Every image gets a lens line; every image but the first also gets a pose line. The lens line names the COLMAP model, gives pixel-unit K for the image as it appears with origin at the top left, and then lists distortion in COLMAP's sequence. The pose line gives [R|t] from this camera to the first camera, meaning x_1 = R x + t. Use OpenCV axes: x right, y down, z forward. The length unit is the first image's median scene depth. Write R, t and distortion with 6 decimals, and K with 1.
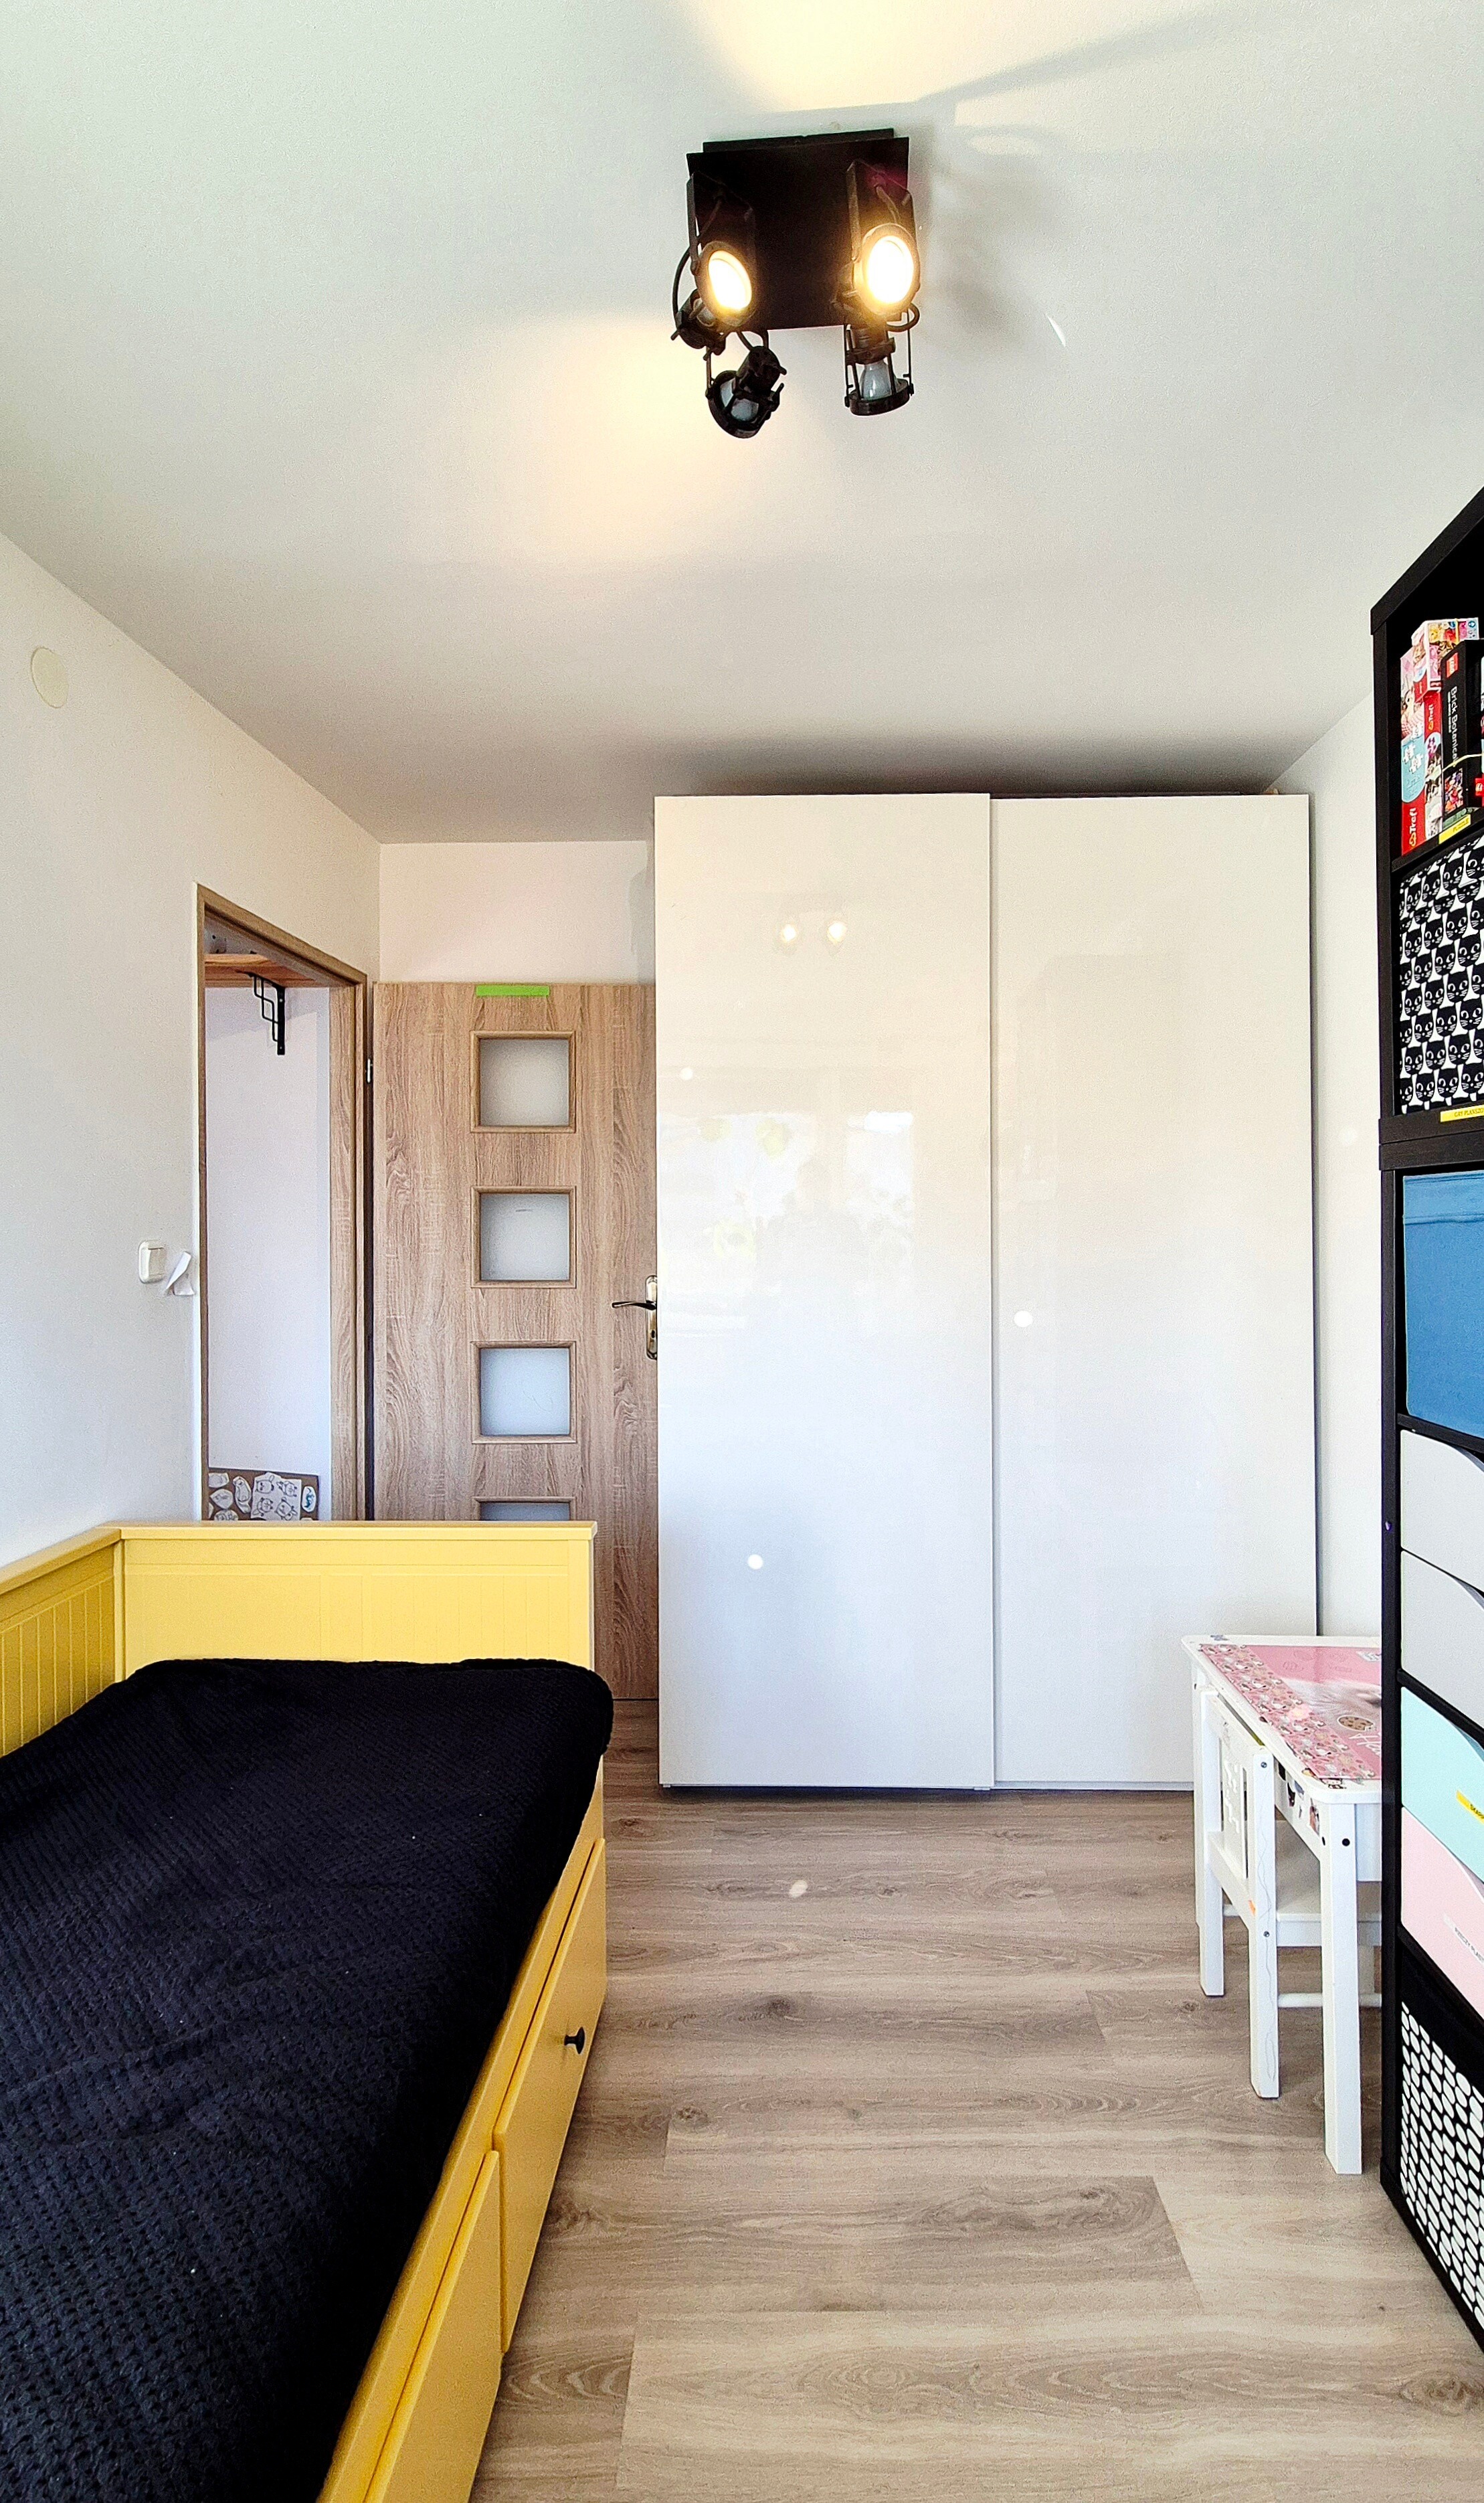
lens RADIAL K [[1026.9, 0, 742.0], [0, 1026.9, 1251.5], [0, 0, 1]] dist [0.000690, 0.000659]
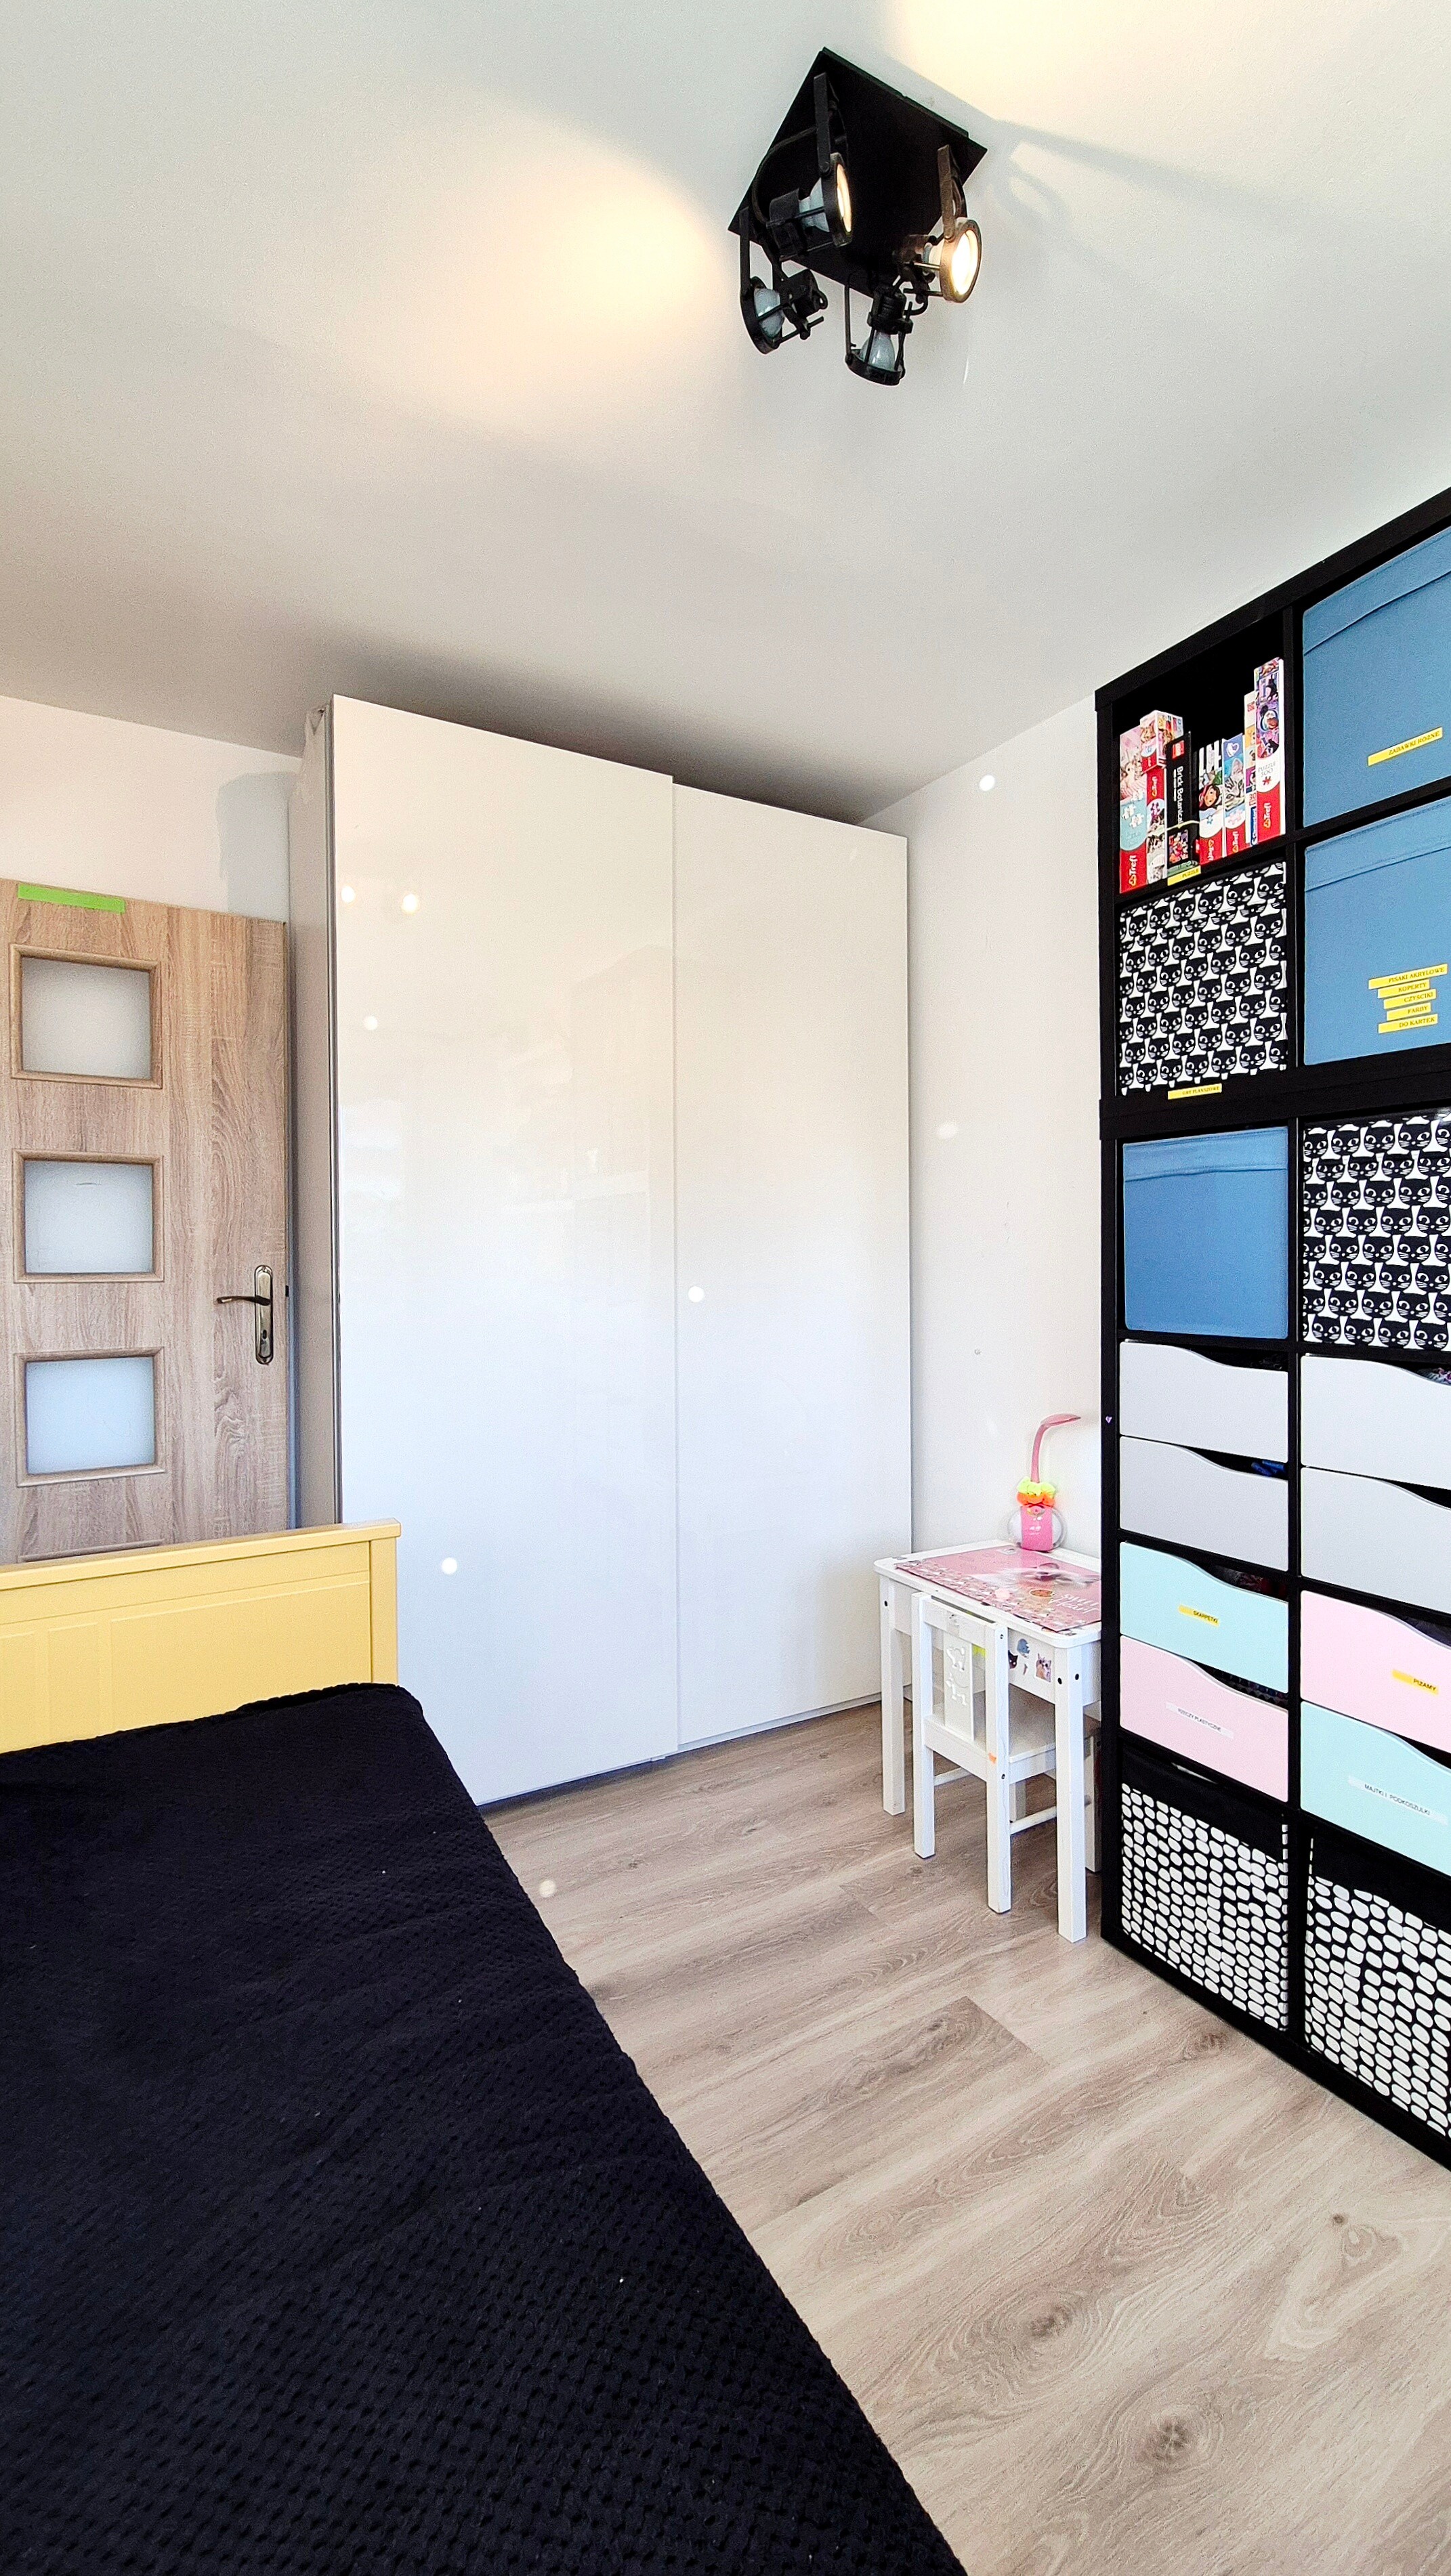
lens RADIAL K [[1103.2, 0, 664.1], [0, 1103.2, 1297.4], [0, 0, 1]] dist [0.011167, -0.000312]
pose [[0.862658, -0.023198, 0.505256, -0.510682], [0.017186, 0.999715, 0.016556, 0.079212], [-0.505496, -0.005599, 0.862811, 0.090522]]
